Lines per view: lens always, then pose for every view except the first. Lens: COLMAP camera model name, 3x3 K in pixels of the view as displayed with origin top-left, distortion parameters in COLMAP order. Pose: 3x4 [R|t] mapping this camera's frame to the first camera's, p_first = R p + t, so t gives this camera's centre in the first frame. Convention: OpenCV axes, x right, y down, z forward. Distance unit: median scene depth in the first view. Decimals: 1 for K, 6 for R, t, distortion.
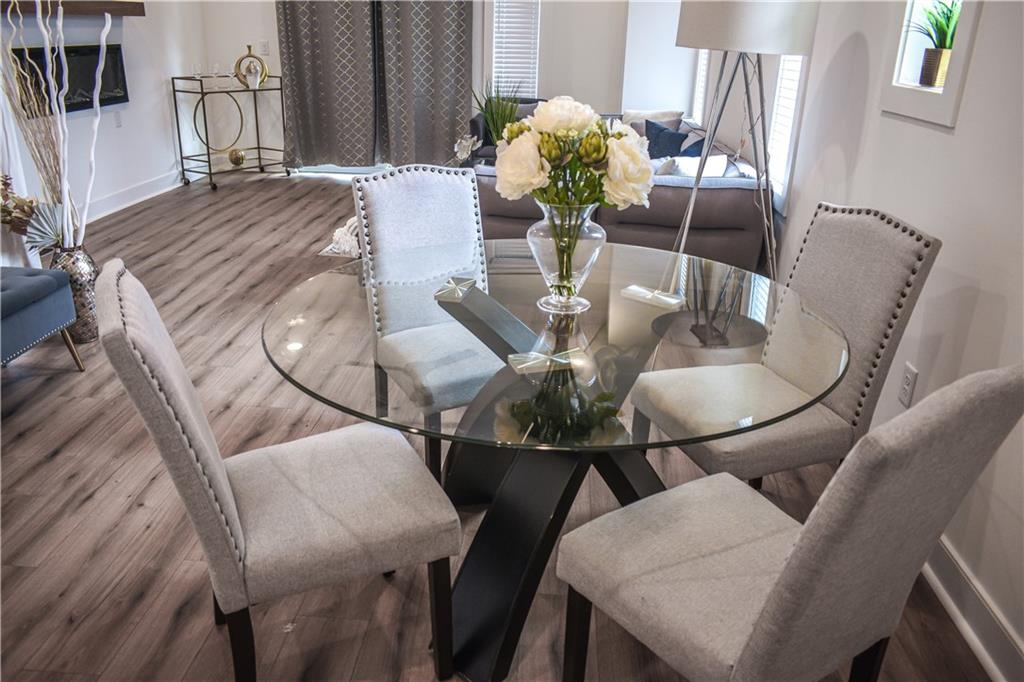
lens RADIAL K [[786.9, 0, 511.6], [0, 786.9, 337.4], [0, 0, 1]] dist [-0.025154, 0.013853]
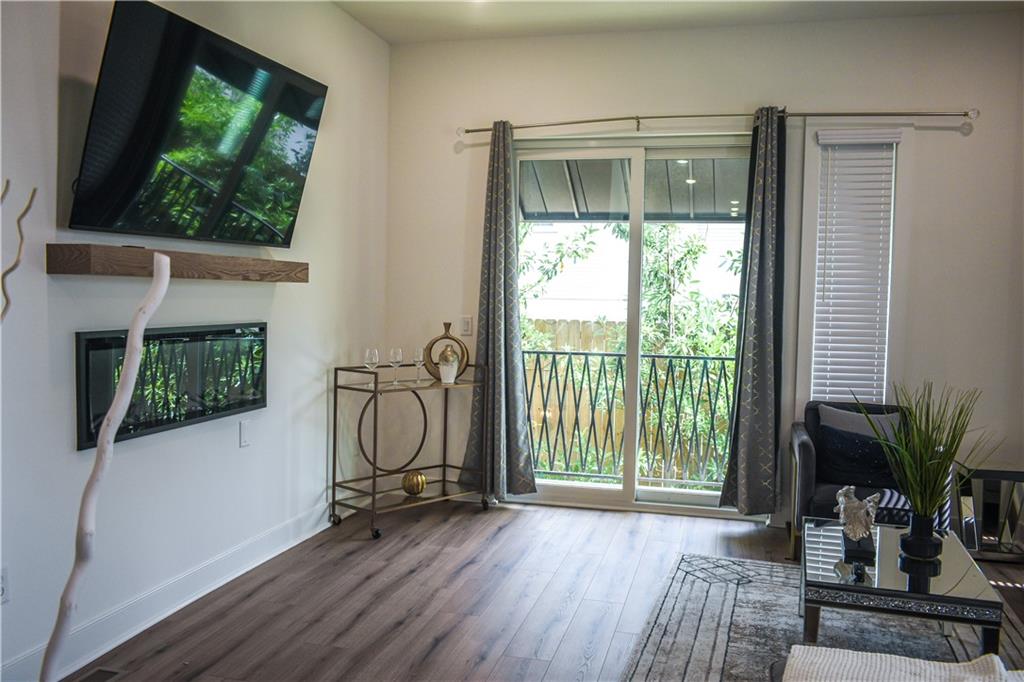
lens RADIAL K [[839.8, 0, 511.9], [0, 839.8, 339.1], [0, 0, 1]] dist [-0.028400, 0.004133]
pose [[0.981923, 0.002739, -0.189259, -0.137859], [-0.063914, 0.945962, -0.317916, -0.126329], [0.178162, 0.324265, 0.929037, 0.322540]]
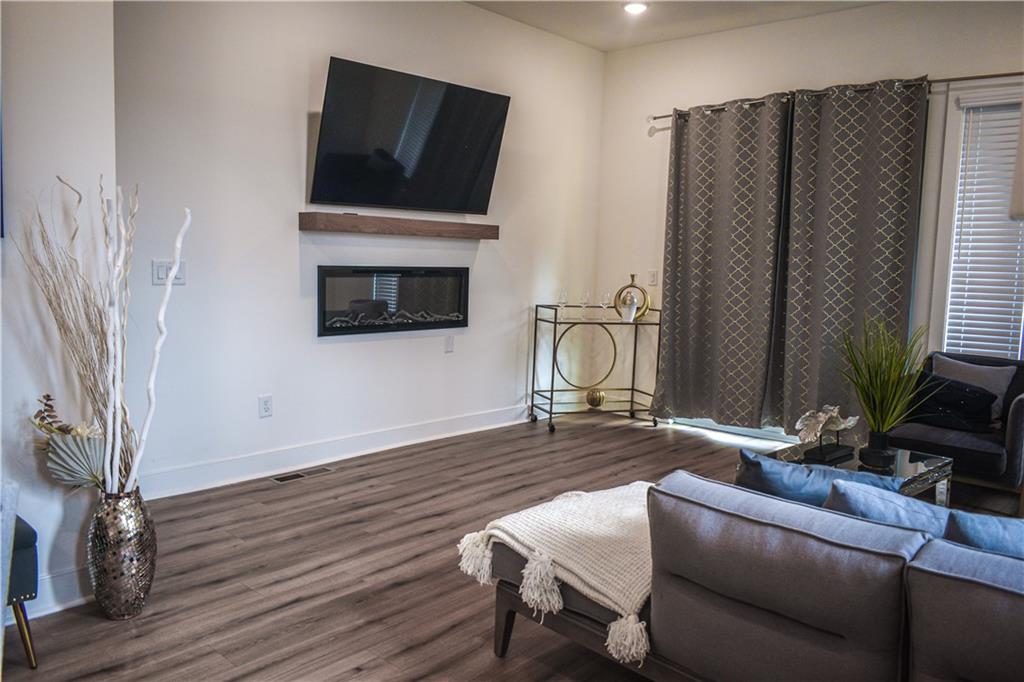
lens RADIAL K [[786.9, 0, 508.5], [0, 786.9, 334.0], [0, 0, 1]] dist [-0.025154, 0.013853]
pose [[0.781947, 0.057875, -0.620652, 0.102214], [-0.238479, 0.947707, -0.212083, -0.092977], [0.575922, 0.313850, 0.754859, 0.284038]]
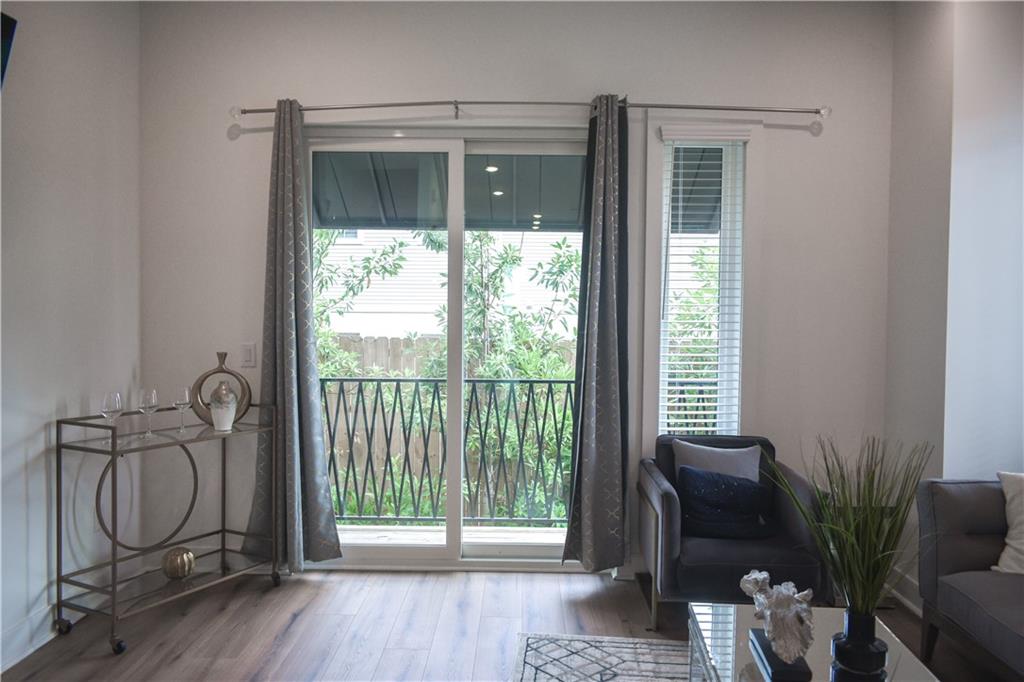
lens RADIAL K [[786.9, 0, 511.8], [0, 786.9, 336.8], [0, 0, 1]] dist [-0.025154, 0.013853]
pose [[0.998673, -0.019252, 0.047765, -0.158562], [0.034114, 0.942127, -0.333516, -0.194104], [-0.038580, 0.334703, 0.941534, 0.472170]]
